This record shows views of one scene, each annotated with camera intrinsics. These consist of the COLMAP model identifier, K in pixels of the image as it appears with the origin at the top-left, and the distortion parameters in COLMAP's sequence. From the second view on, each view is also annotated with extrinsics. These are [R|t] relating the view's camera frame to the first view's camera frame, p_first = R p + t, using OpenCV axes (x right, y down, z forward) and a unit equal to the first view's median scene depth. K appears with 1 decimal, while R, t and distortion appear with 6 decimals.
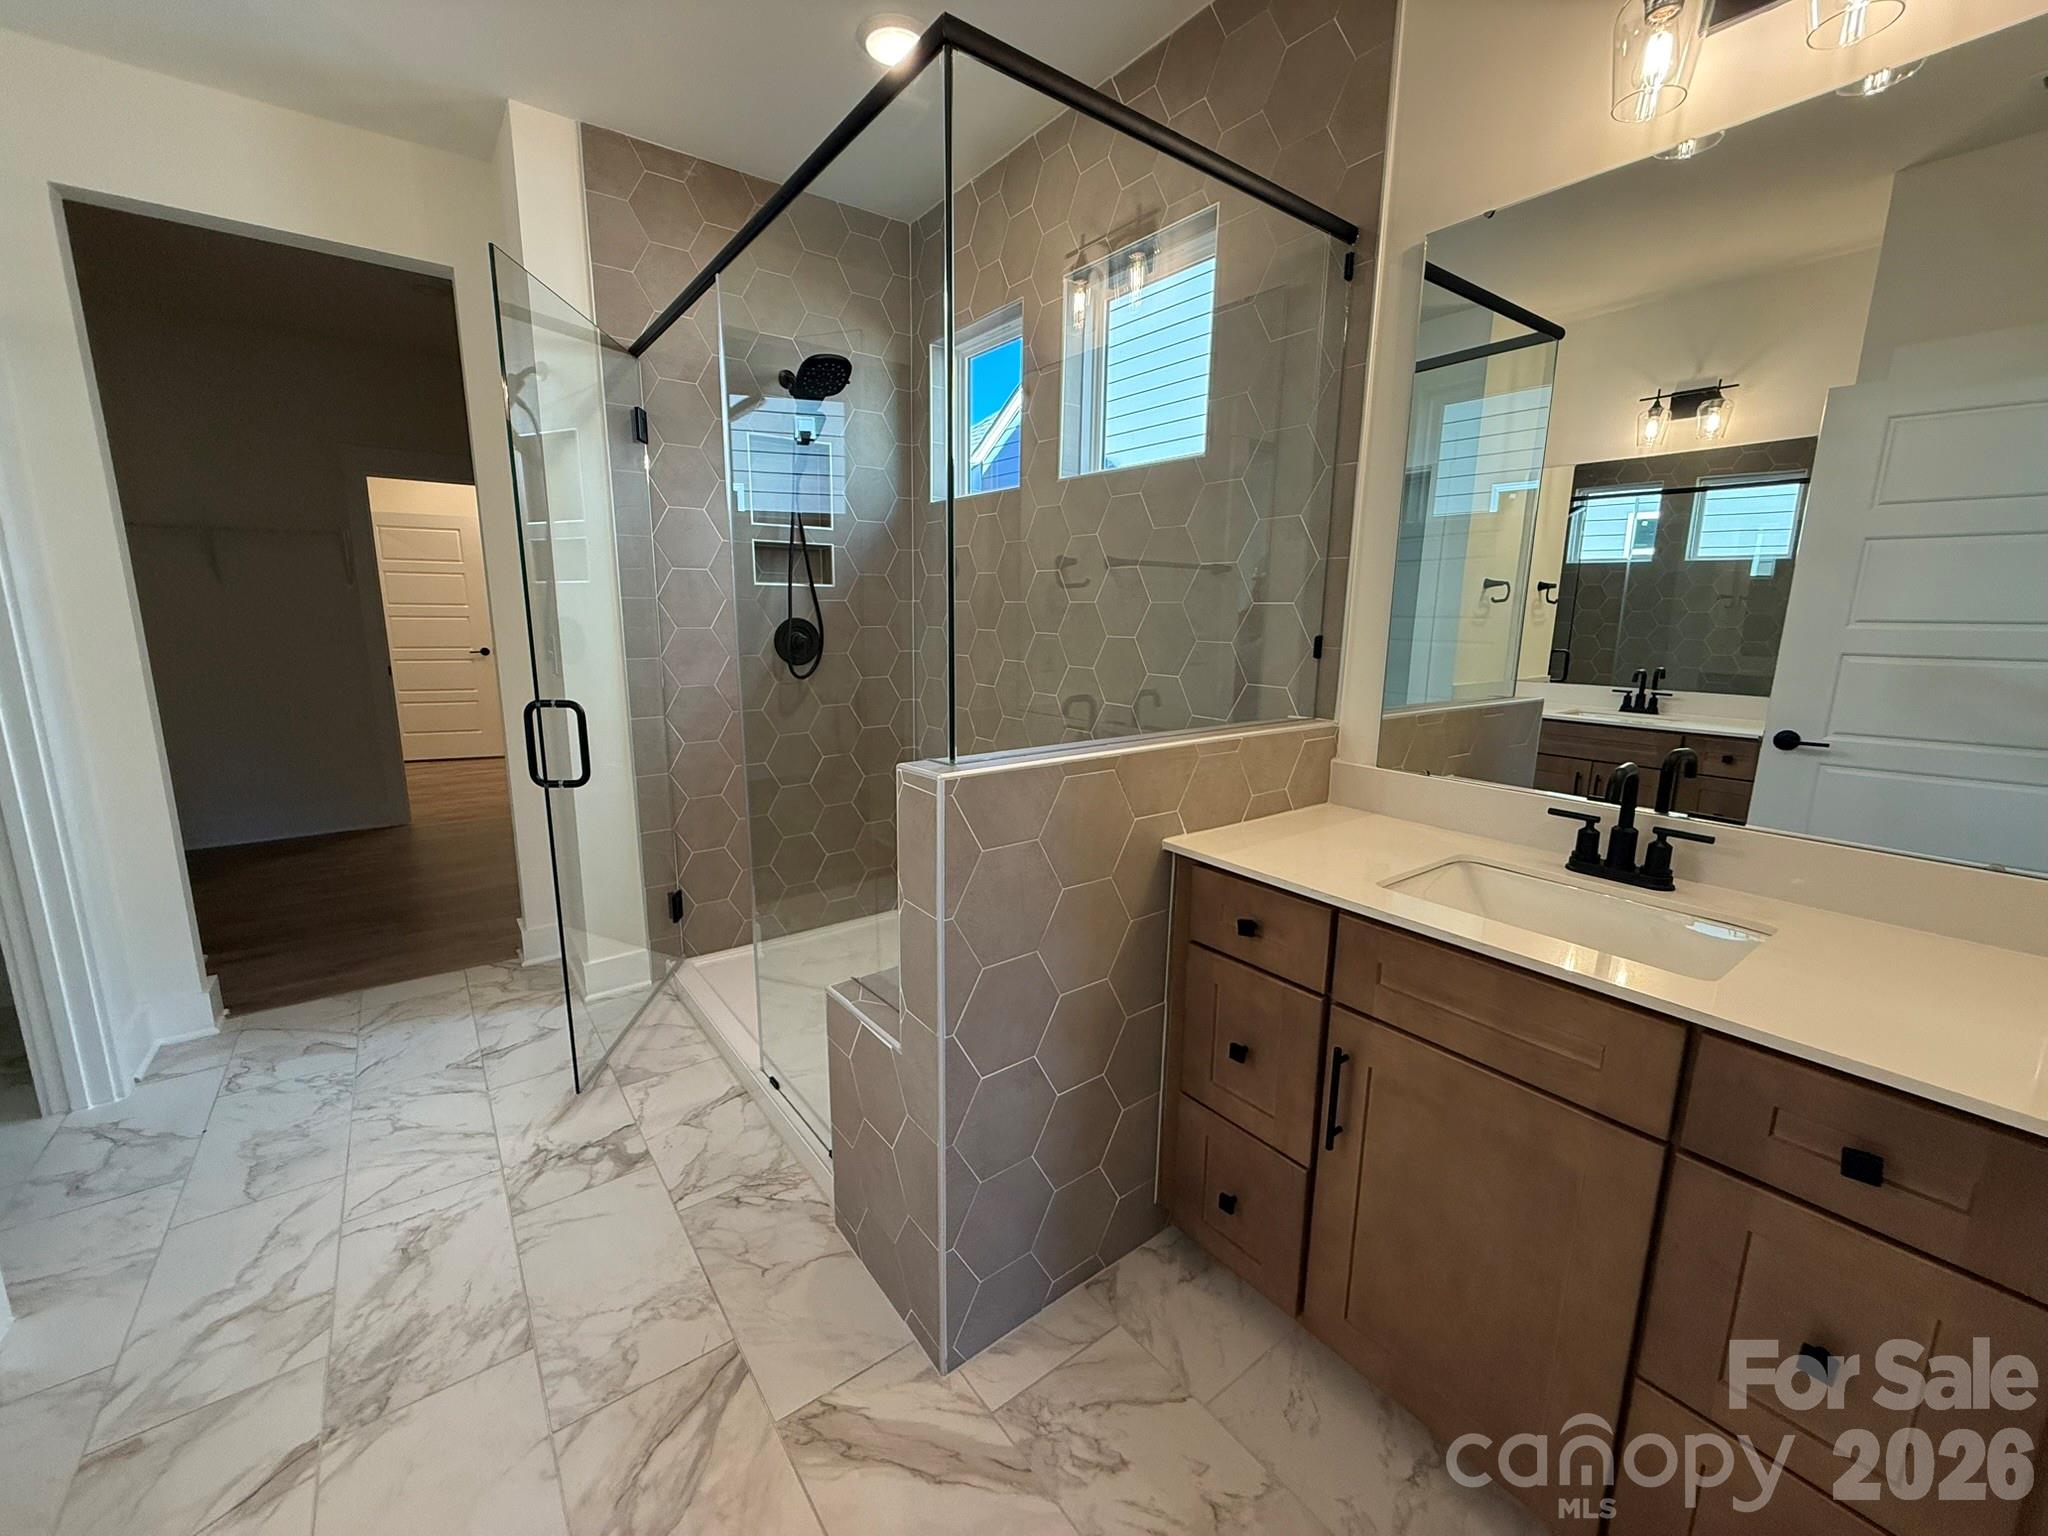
lens RADIAL K [[815.2, 0, 1021.3], [0, 815.2, 763.4], [0, 0, 1]] dist [0.000392, -0.000286]
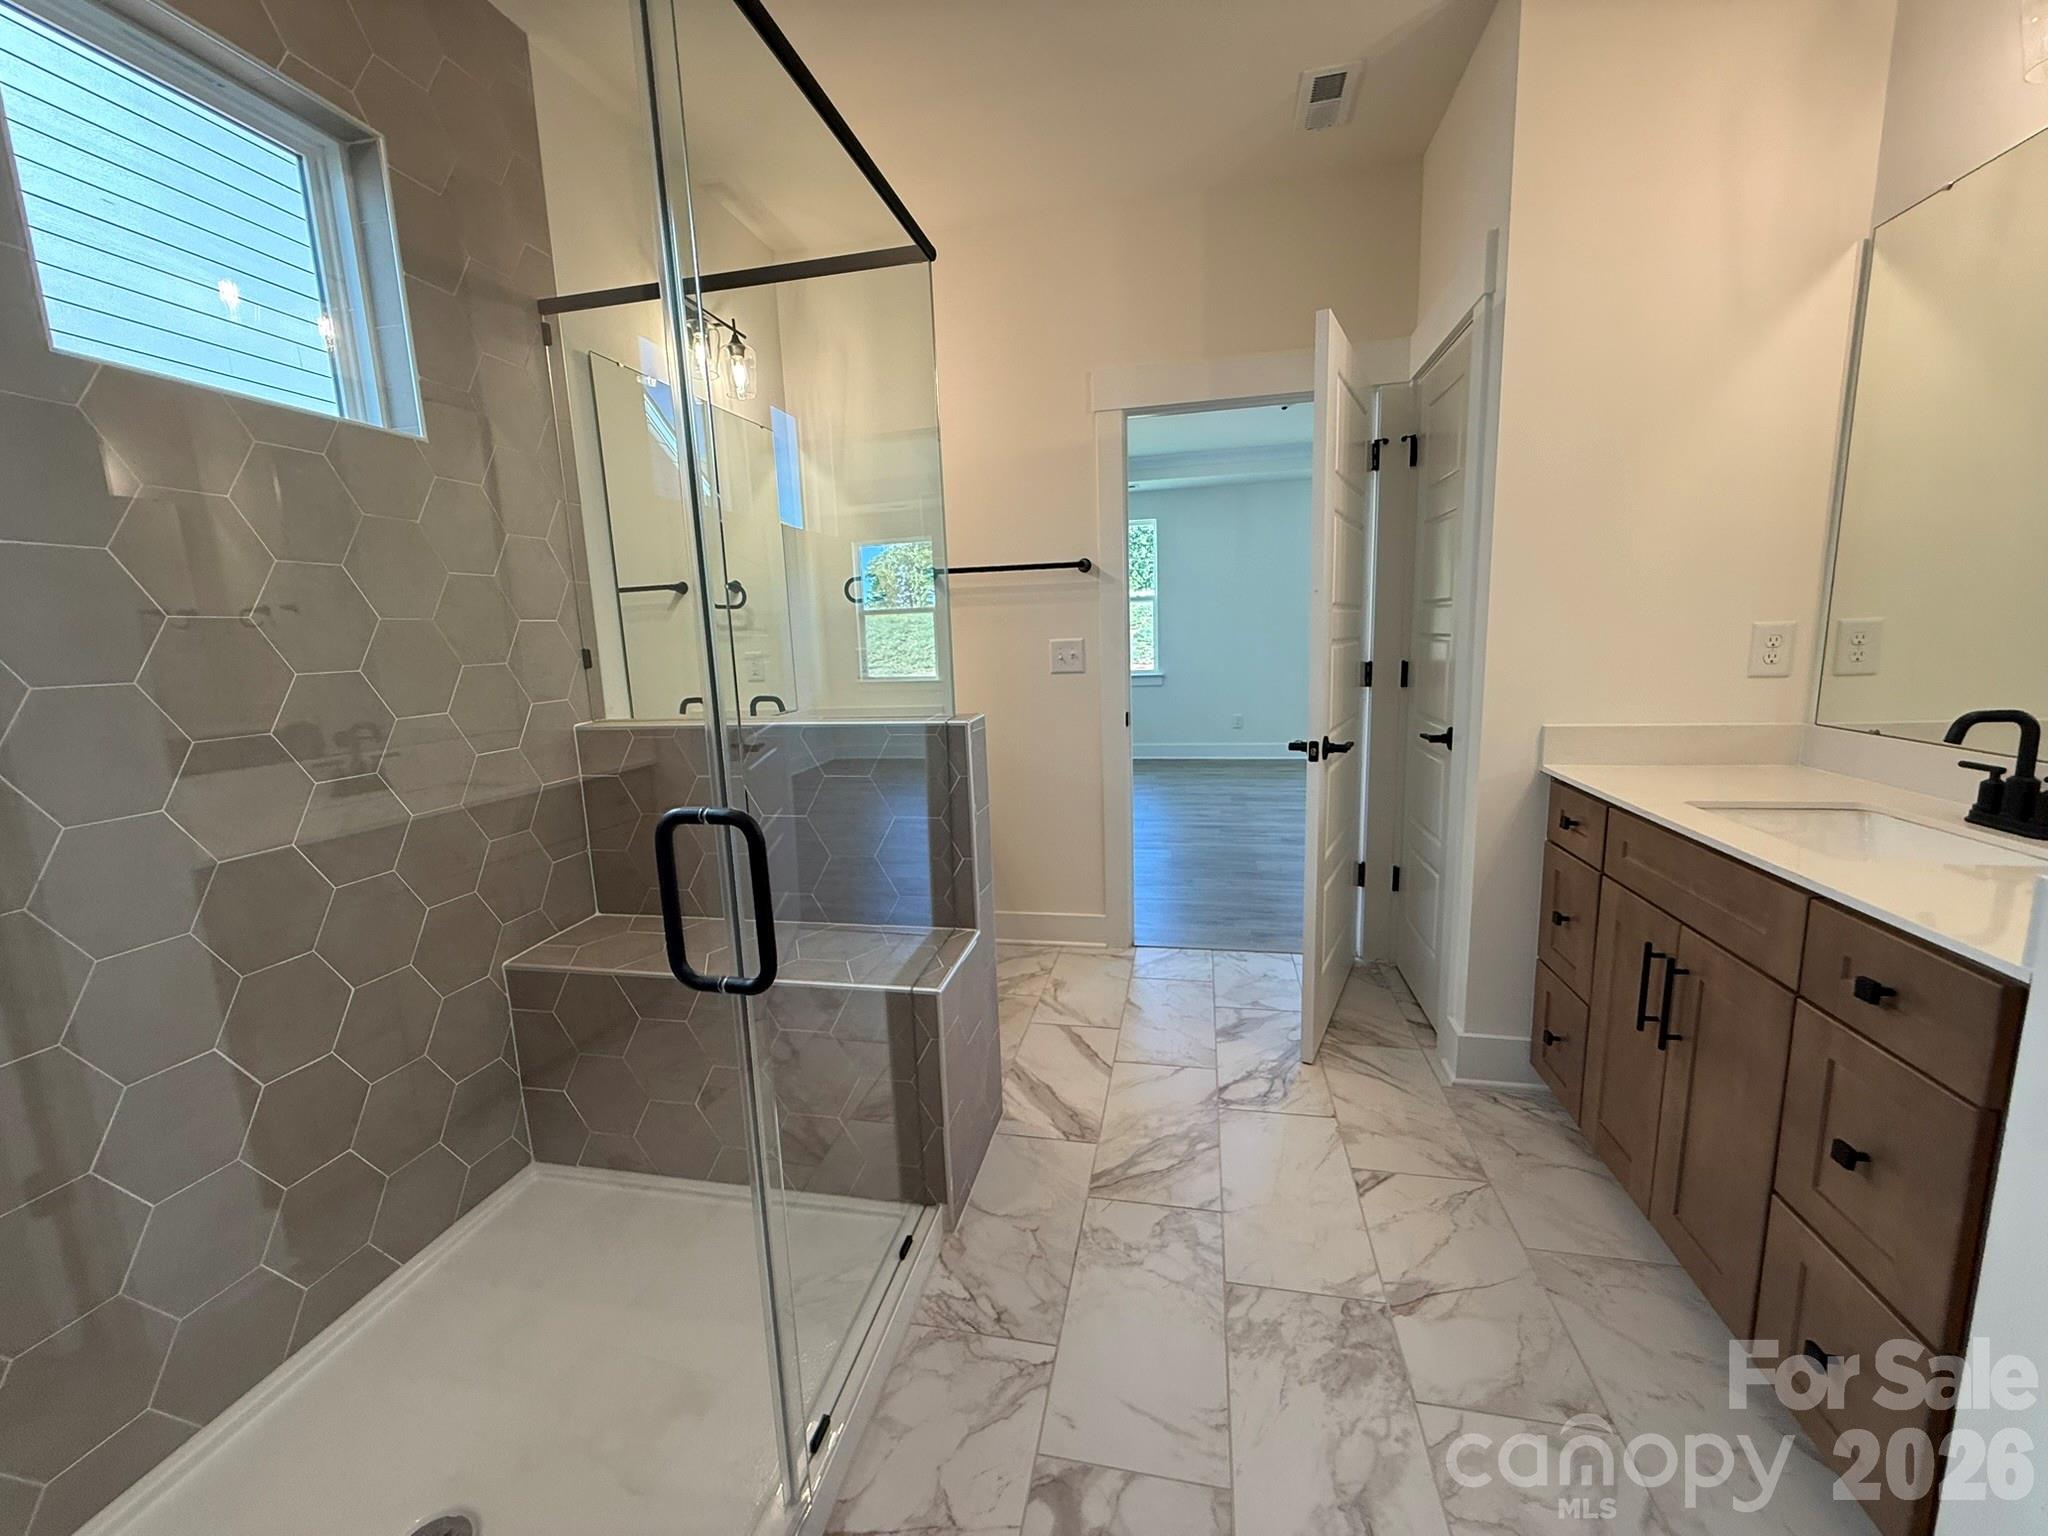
lens RADIAL K [[815.2, 0, 1021.3], [0, 815.2, 763.4], [0, 0, 1]] dist [0.000392, -0.000286]
pose [[-0.653913, -0.106130, 0.749088, -1.117252], [0.173043, 0.942886, 0.284645, -0.276617], [-0.736514, 0.315758, -0.598201, 1.572952]]
